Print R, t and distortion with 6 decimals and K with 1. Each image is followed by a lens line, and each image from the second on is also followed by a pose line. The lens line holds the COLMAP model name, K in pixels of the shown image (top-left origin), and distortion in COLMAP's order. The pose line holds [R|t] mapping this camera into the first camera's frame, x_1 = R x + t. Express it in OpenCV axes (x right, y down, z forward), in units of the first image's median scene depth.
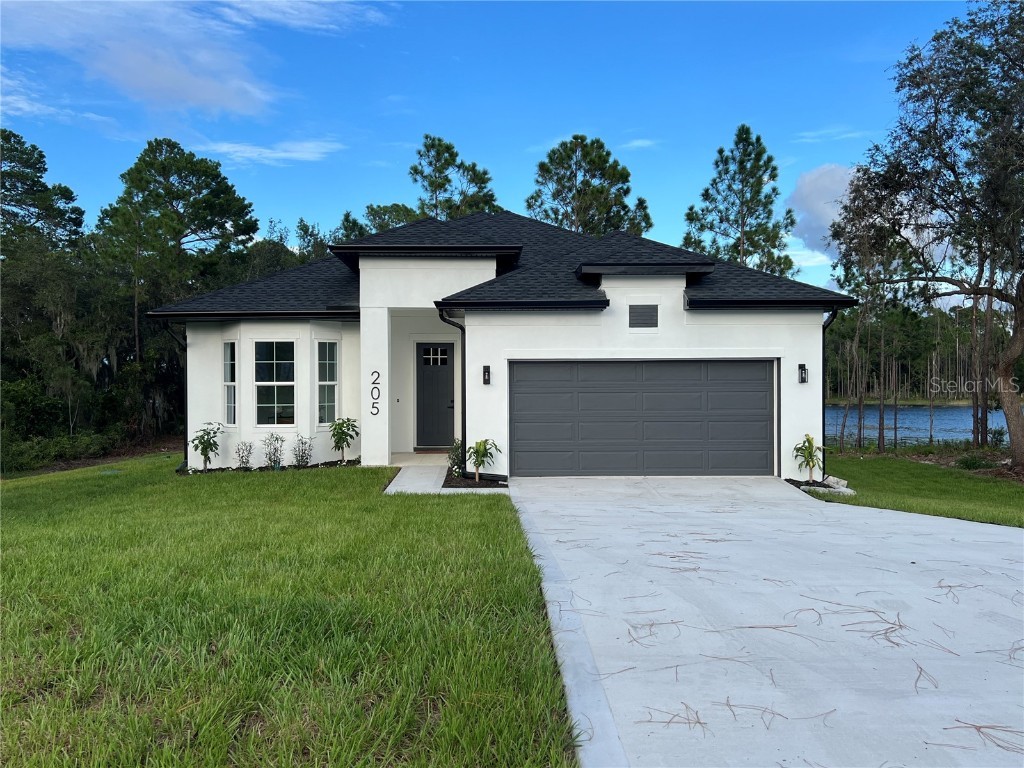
lens RADIAL K [[917.9, 0, 510.4], [0, 917.9, 390.2], [0, 0, 1]] dist [0.062947, -0.033444]
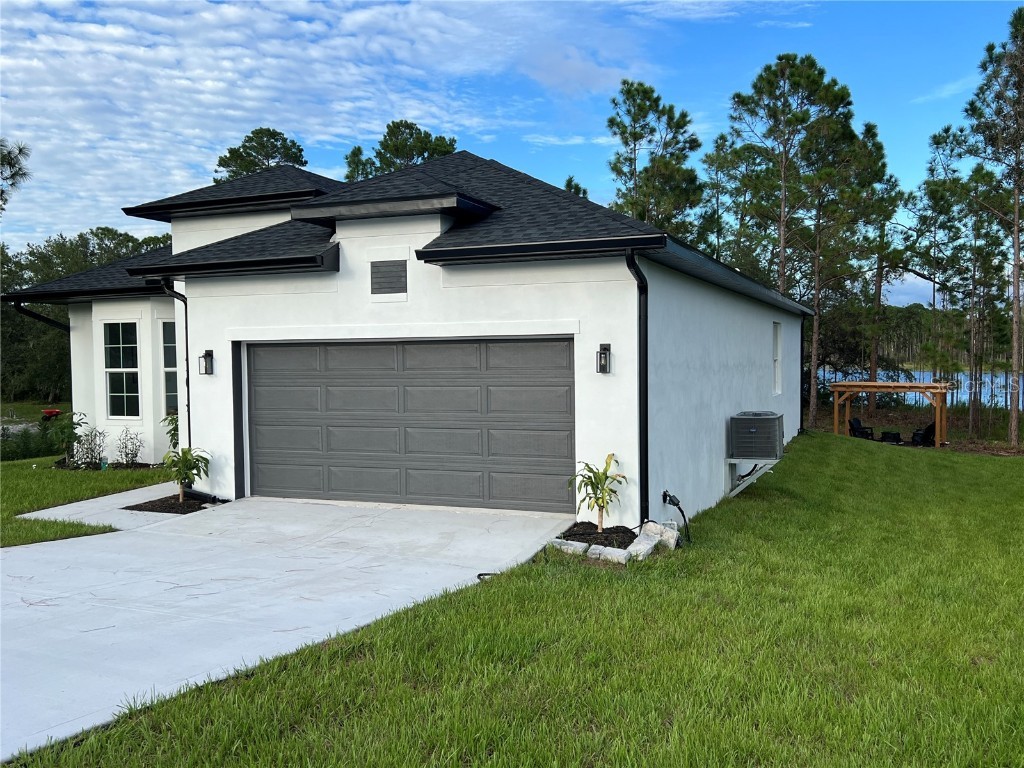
lens RADIAL K [[917.9, 0, 510.4], [0, 917.9, 390.2], [0, 0, 1]] dist [0.062947, -0.033444]
pose [[0.914876, 0.007144, -0.403672, 0.442529], [0.005385, 0.999539, 0.029894, -0.012604], [0.403699, -0.029523, 0.914415, 0.336832]]
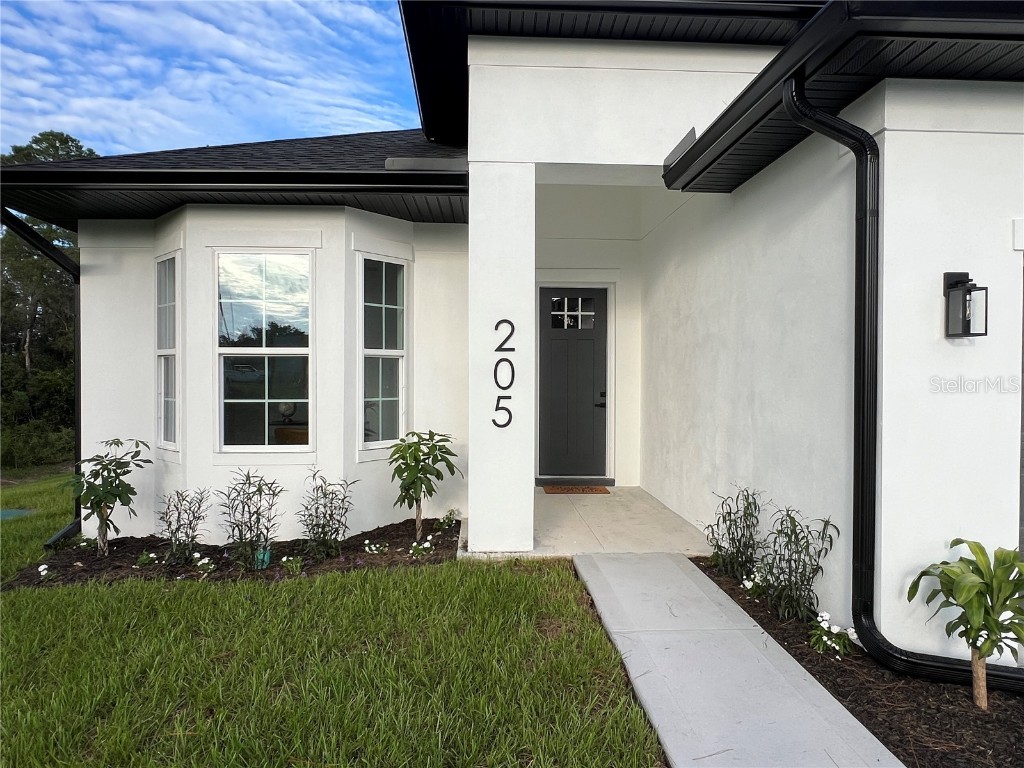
lens RADIAL K [[630.1, 0, 512.0], [0, 630.1, 384.0], [0, 0, 1]] dist [0.000145, -0.030427]
pose [[0.999257, 0.003773, 0.038359, -0.148274], [-0.003707, 0.999992, -0.001803, 0.007901], [-0.038366, 0.001660, 0.999262, 0.692821]]
